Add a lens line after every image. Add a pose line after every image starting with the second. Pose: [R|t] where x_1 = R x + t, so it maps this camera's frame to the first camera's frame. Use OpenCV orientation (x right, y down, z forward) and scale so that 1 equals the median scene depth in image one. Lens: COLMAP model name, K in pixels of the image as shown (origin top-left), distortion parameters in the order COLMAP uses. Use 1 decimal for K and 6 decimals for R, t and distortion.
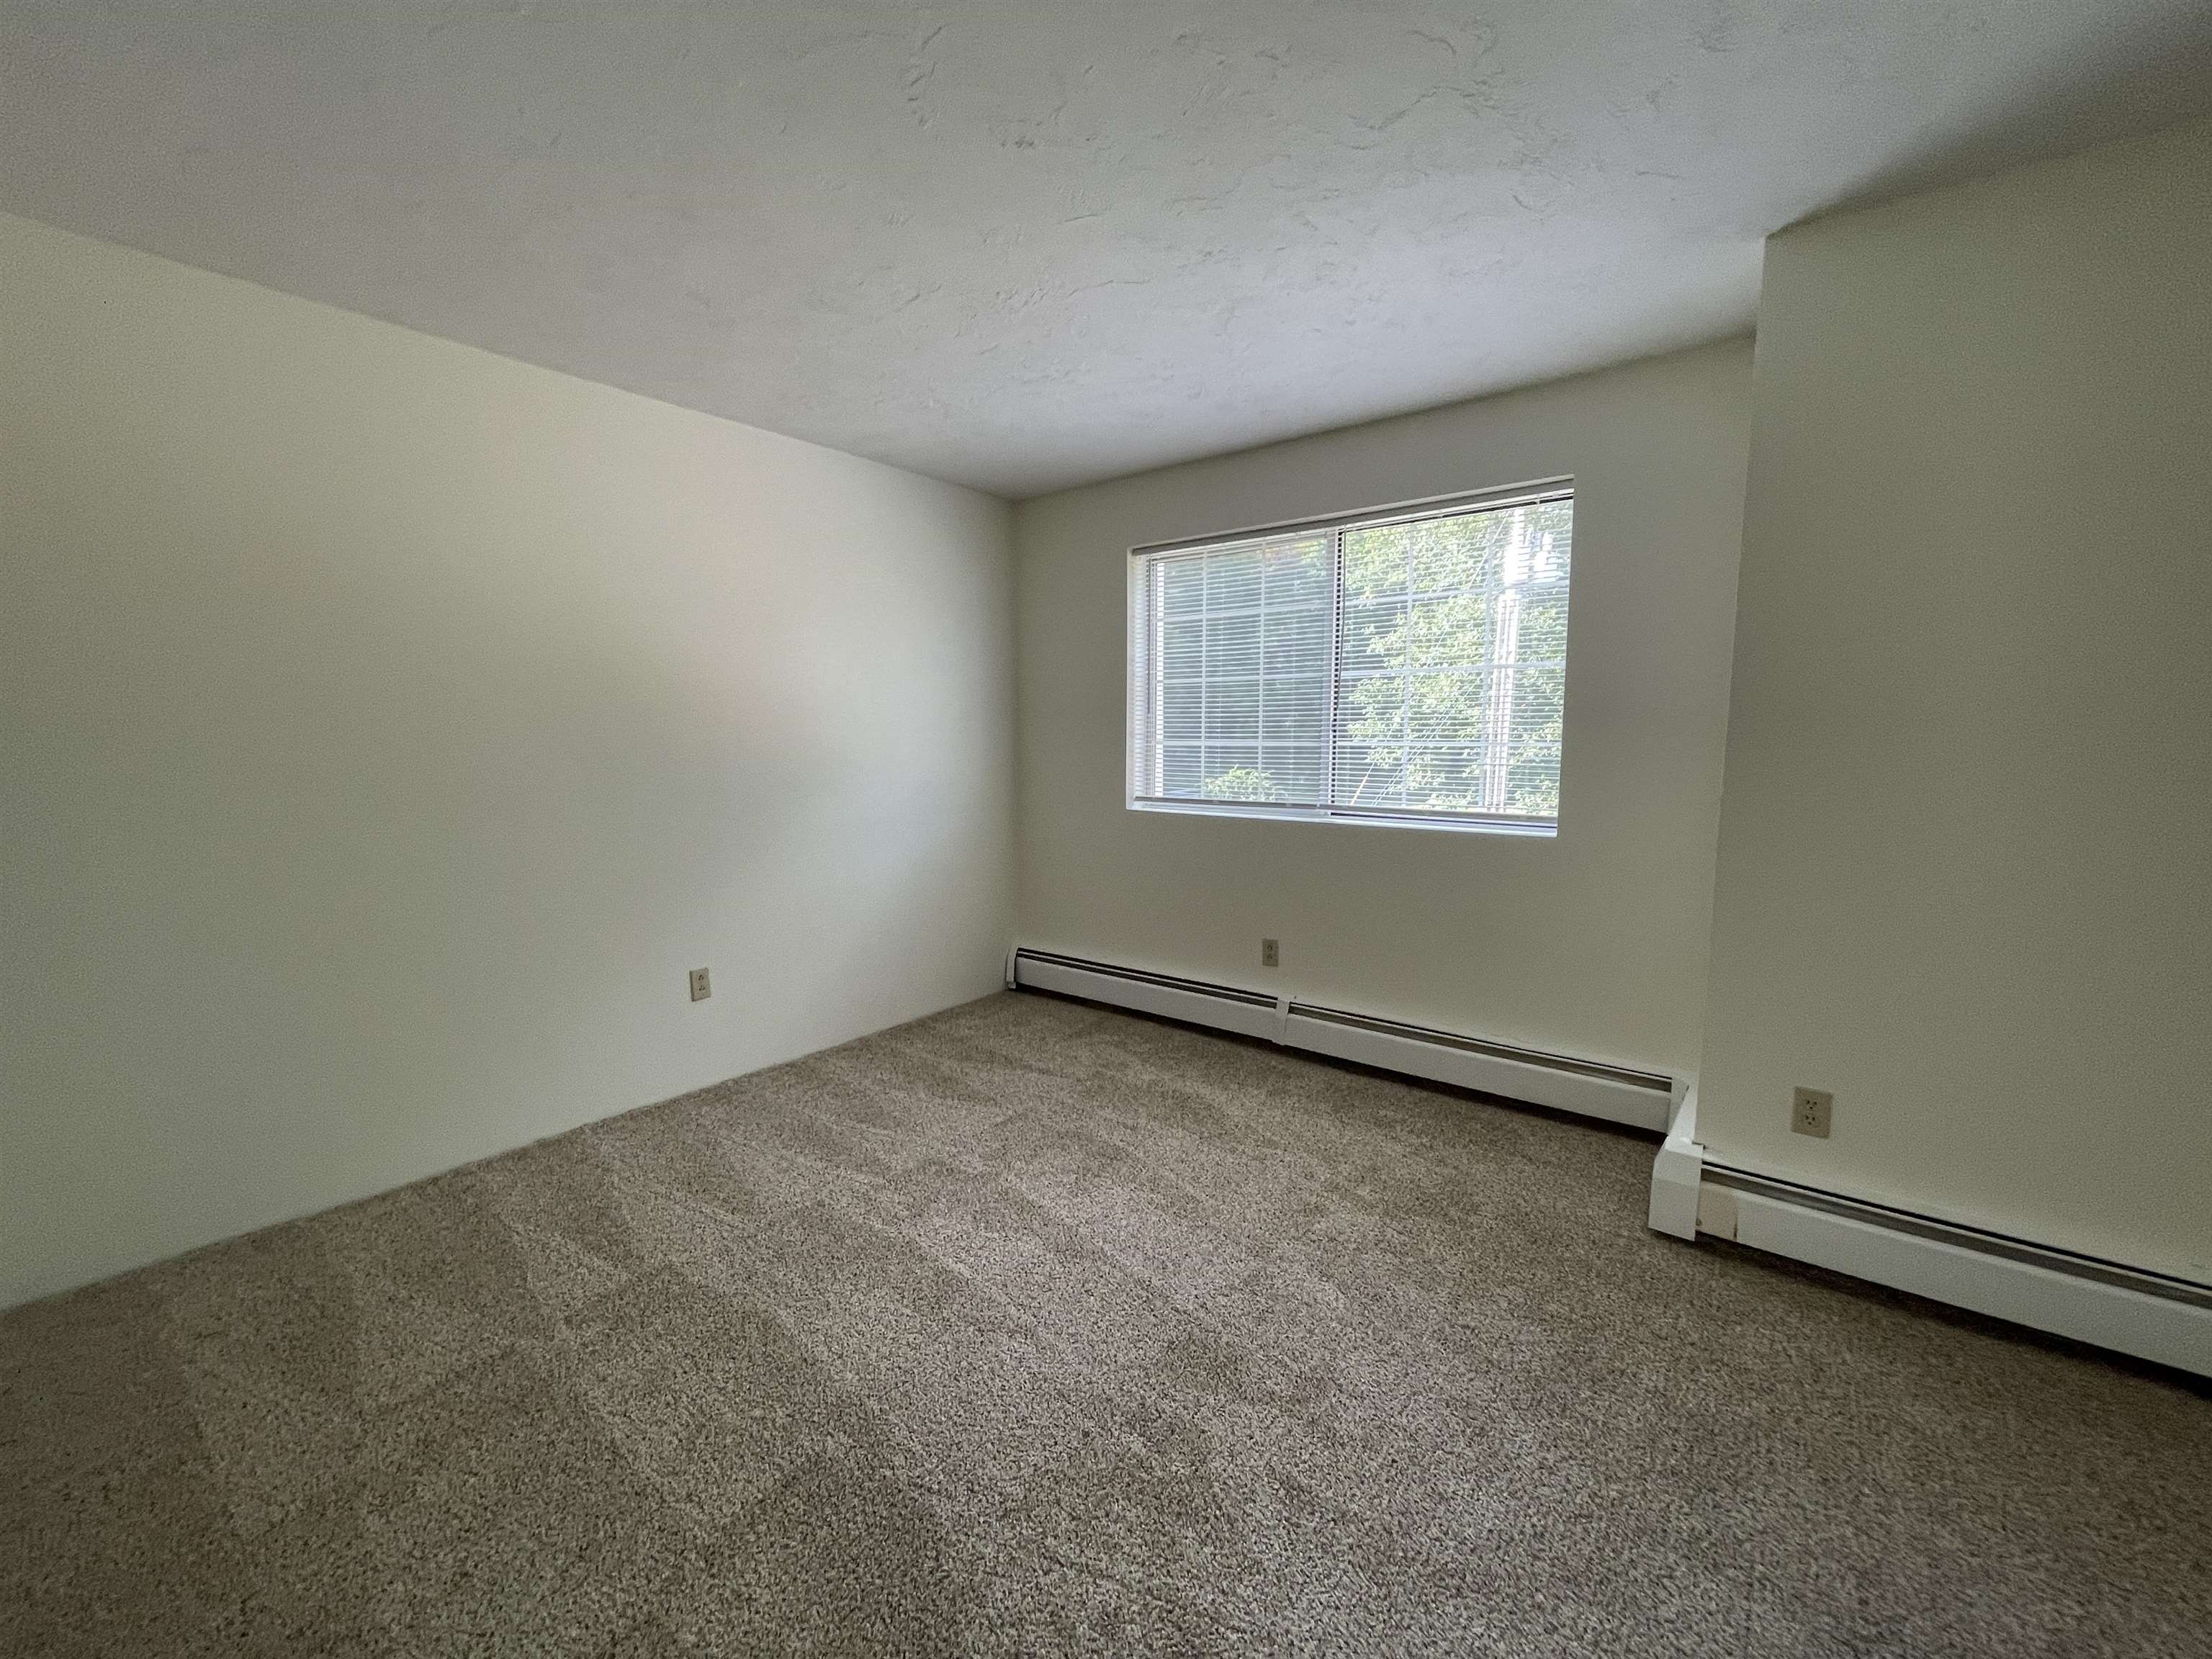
lens RADIAL K [[897.8, 0, 1103.4], [0, 897.8, 828.2], [0, 0, 1]] dist [0.002046, -0.001743]
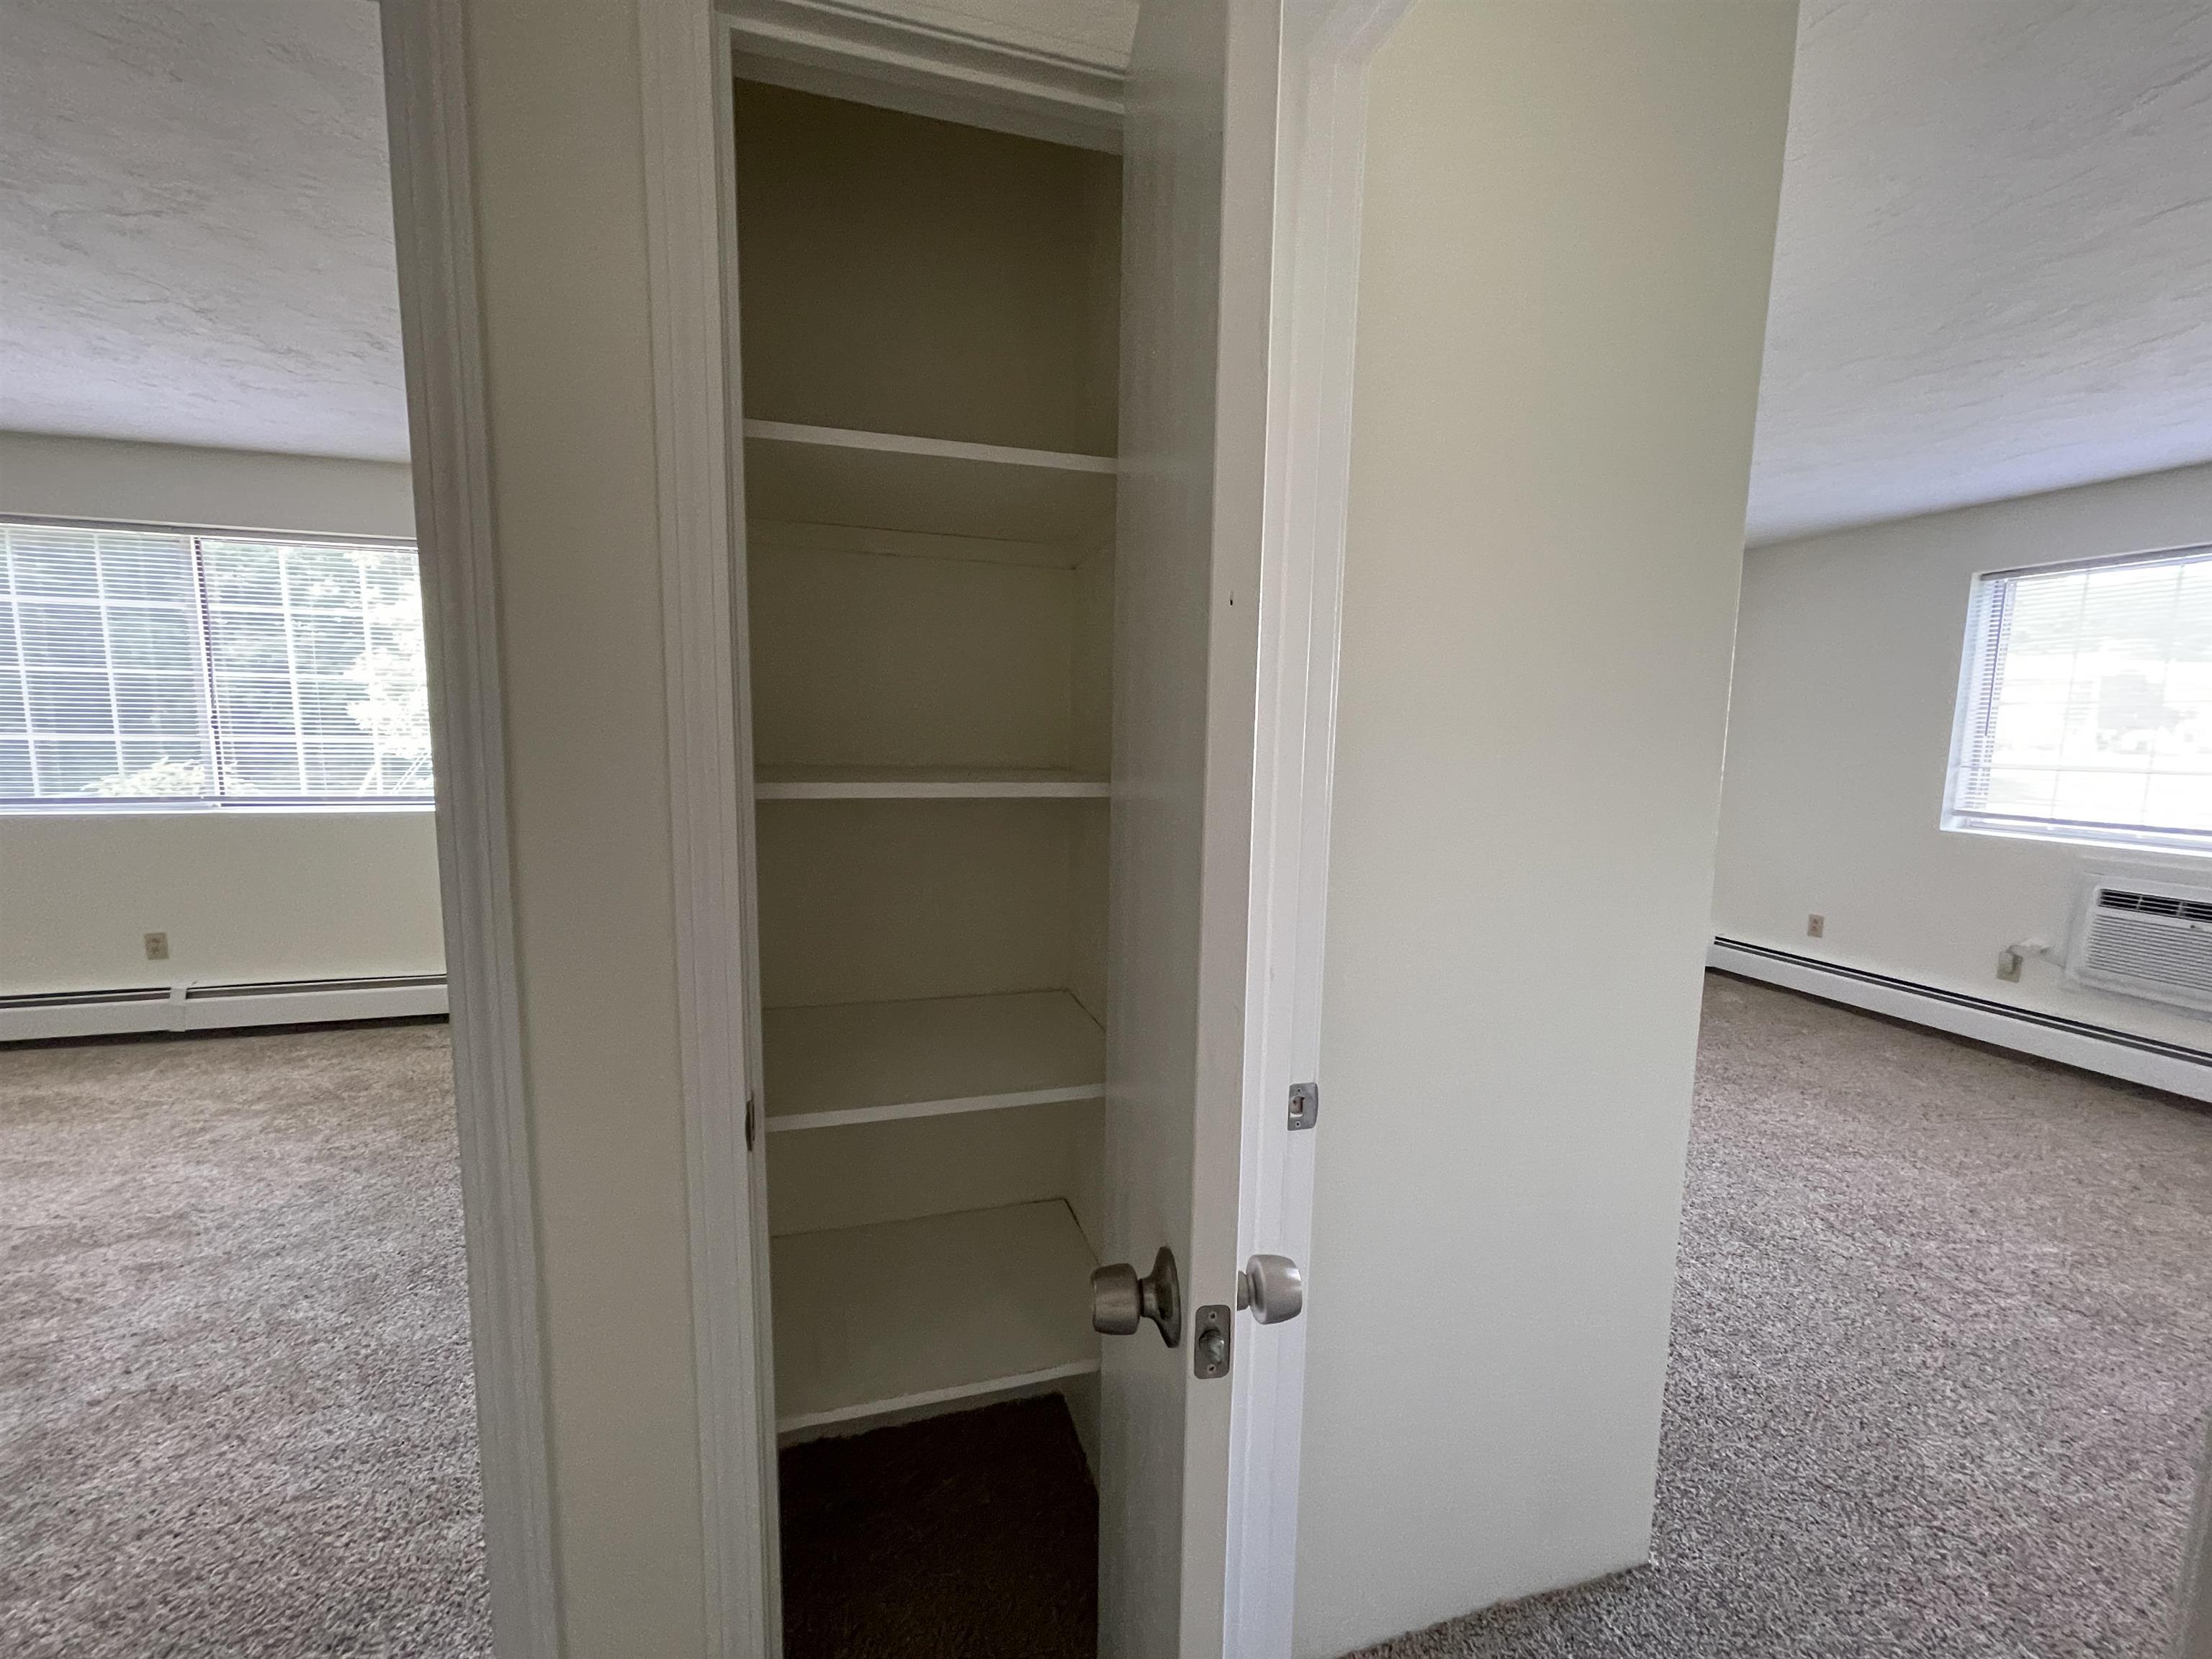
lens RADIAL K [[897.8, 0, 1105.6], [0, 897.8, 834.9], [0, 0, 1]] dist [0.002046, -0.001743]
pose [[0.583058, -0.090150, 0.807413, 0.005859], [0.071013, 0.995676, 0.059889, 0.038903], [-0.809321, 0.022418, 0.586939, -0.611789]]
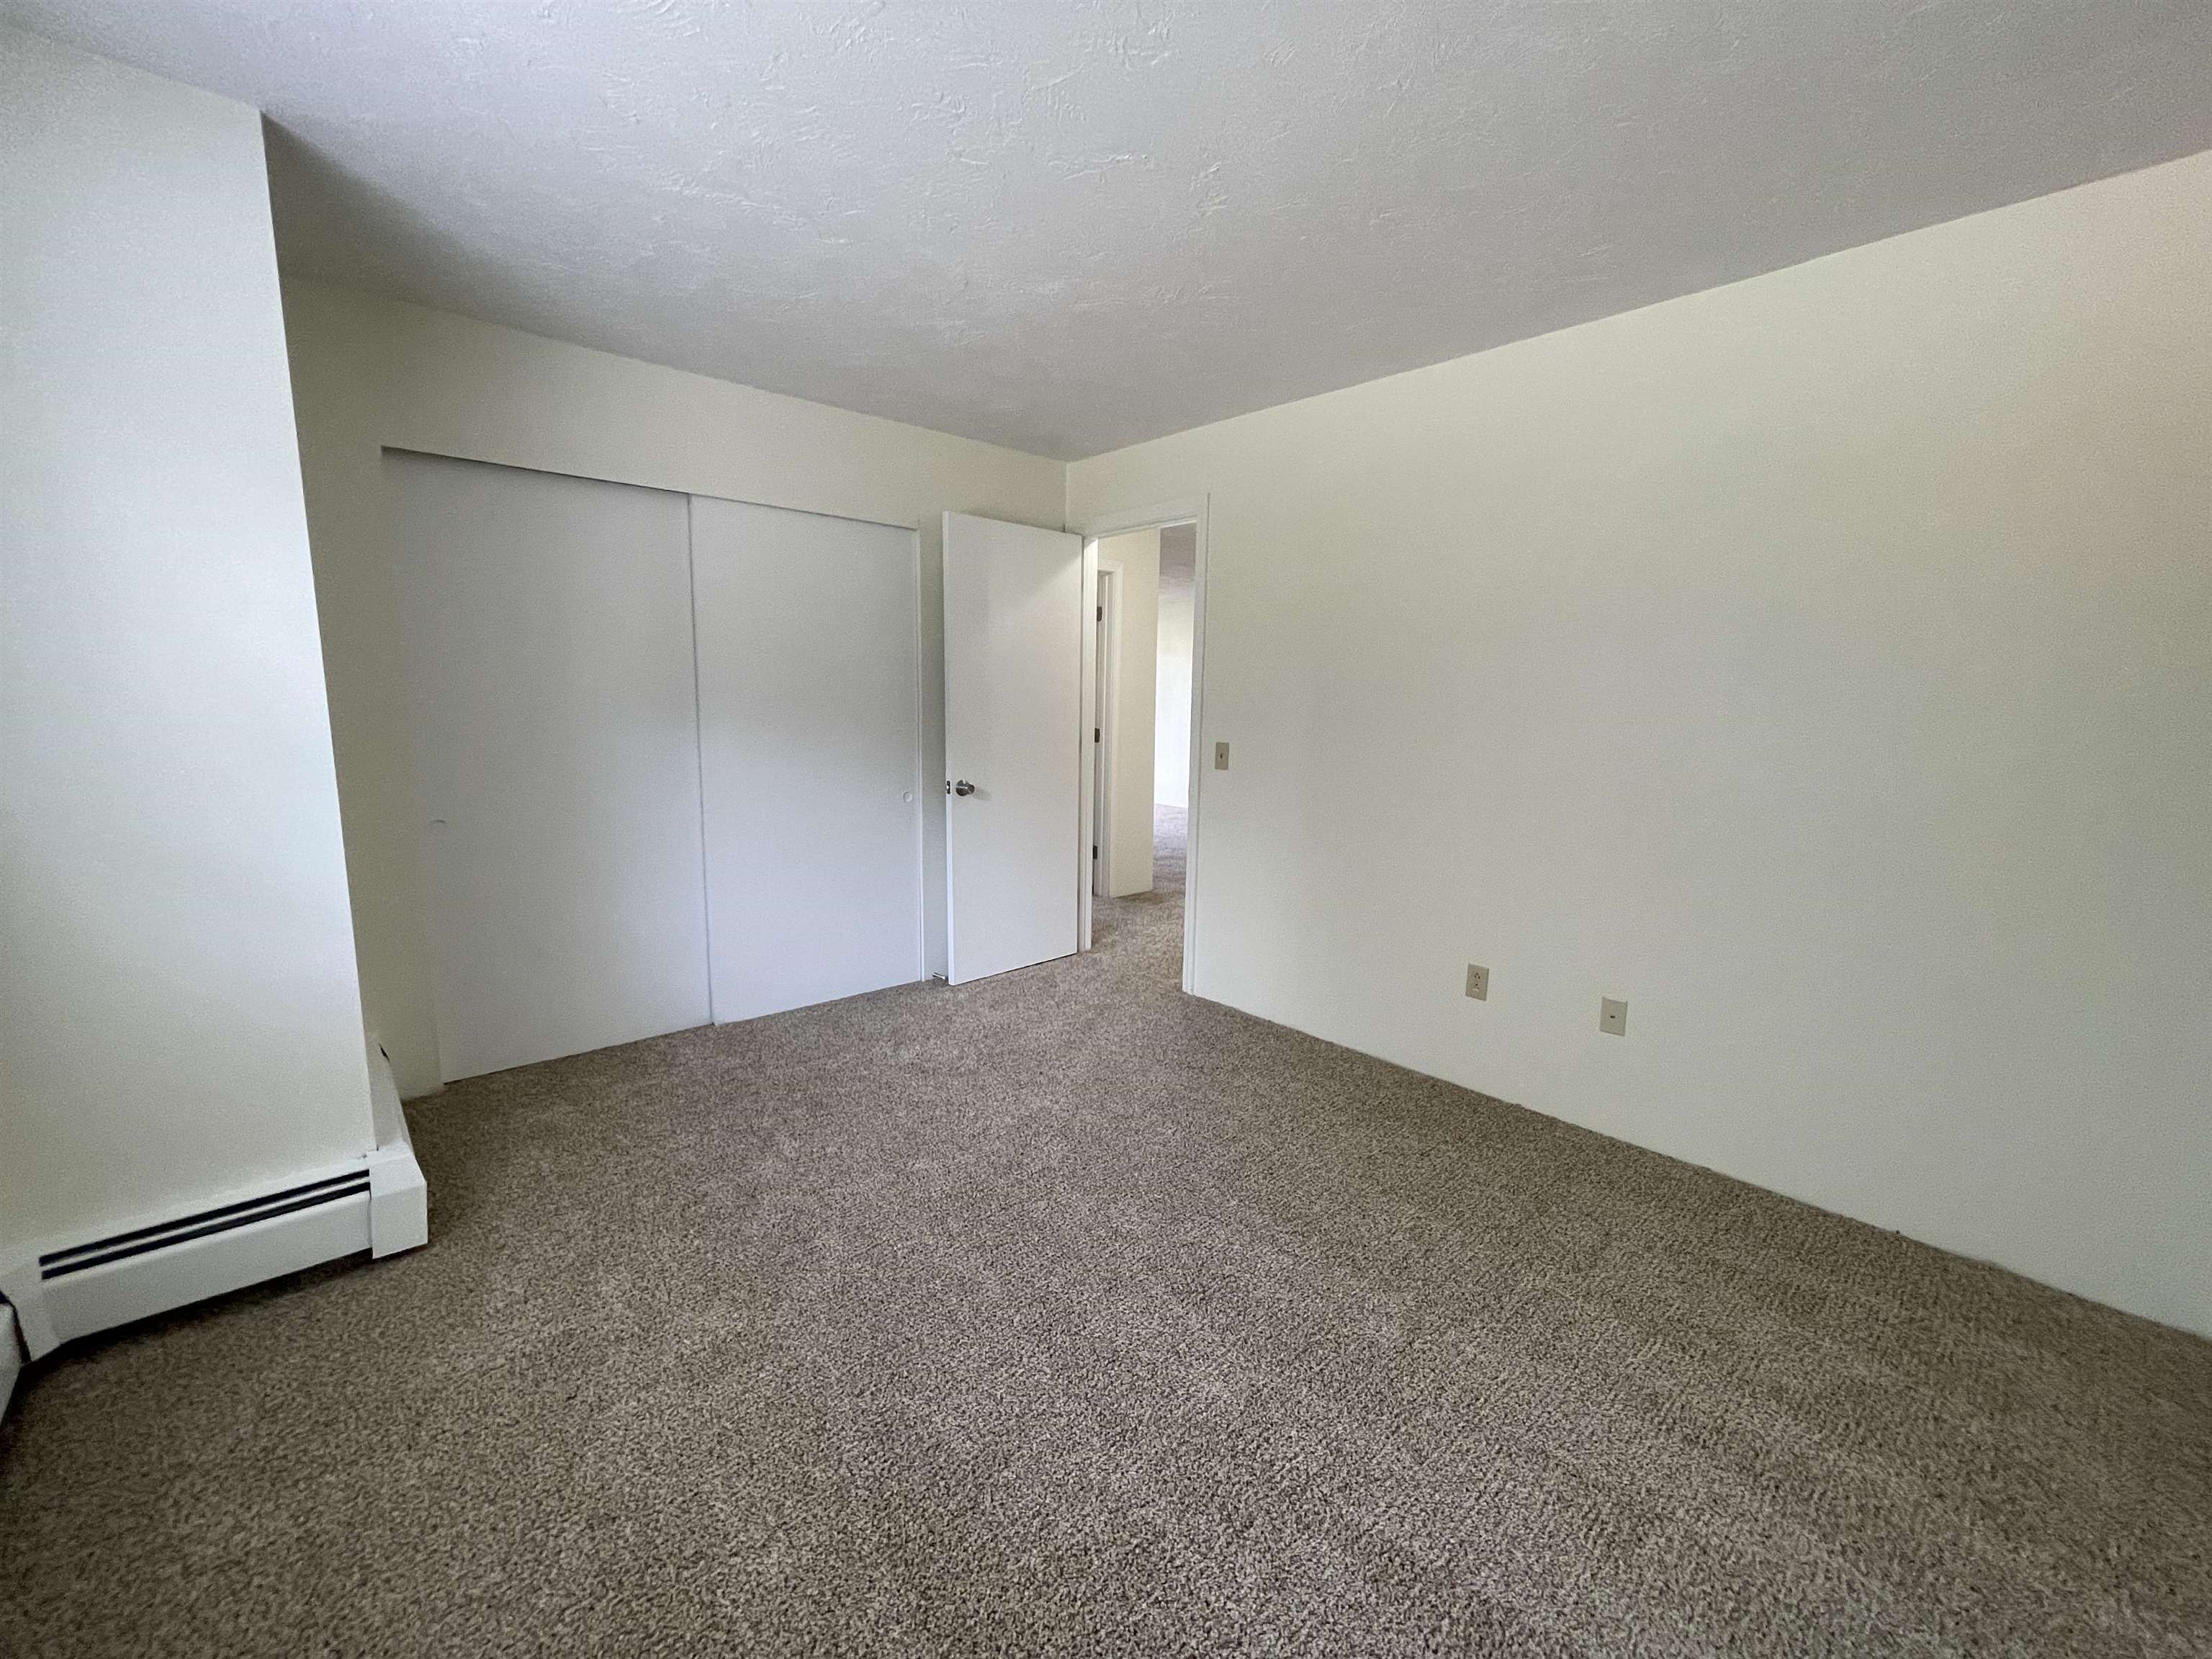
lens RADIAL K [[897.8, 0, 1103.9], [0, 897.8, 824.3], [0, 0, 1]] dist [0.002046, -0.001743]
pose [[-0.988803, -0.035564, 0.144925, -0.161618], [0.000940, 0.969682, 0.244367, -0.156014], [-0.149222, 0.241767, -0.958792, 1.406358]]
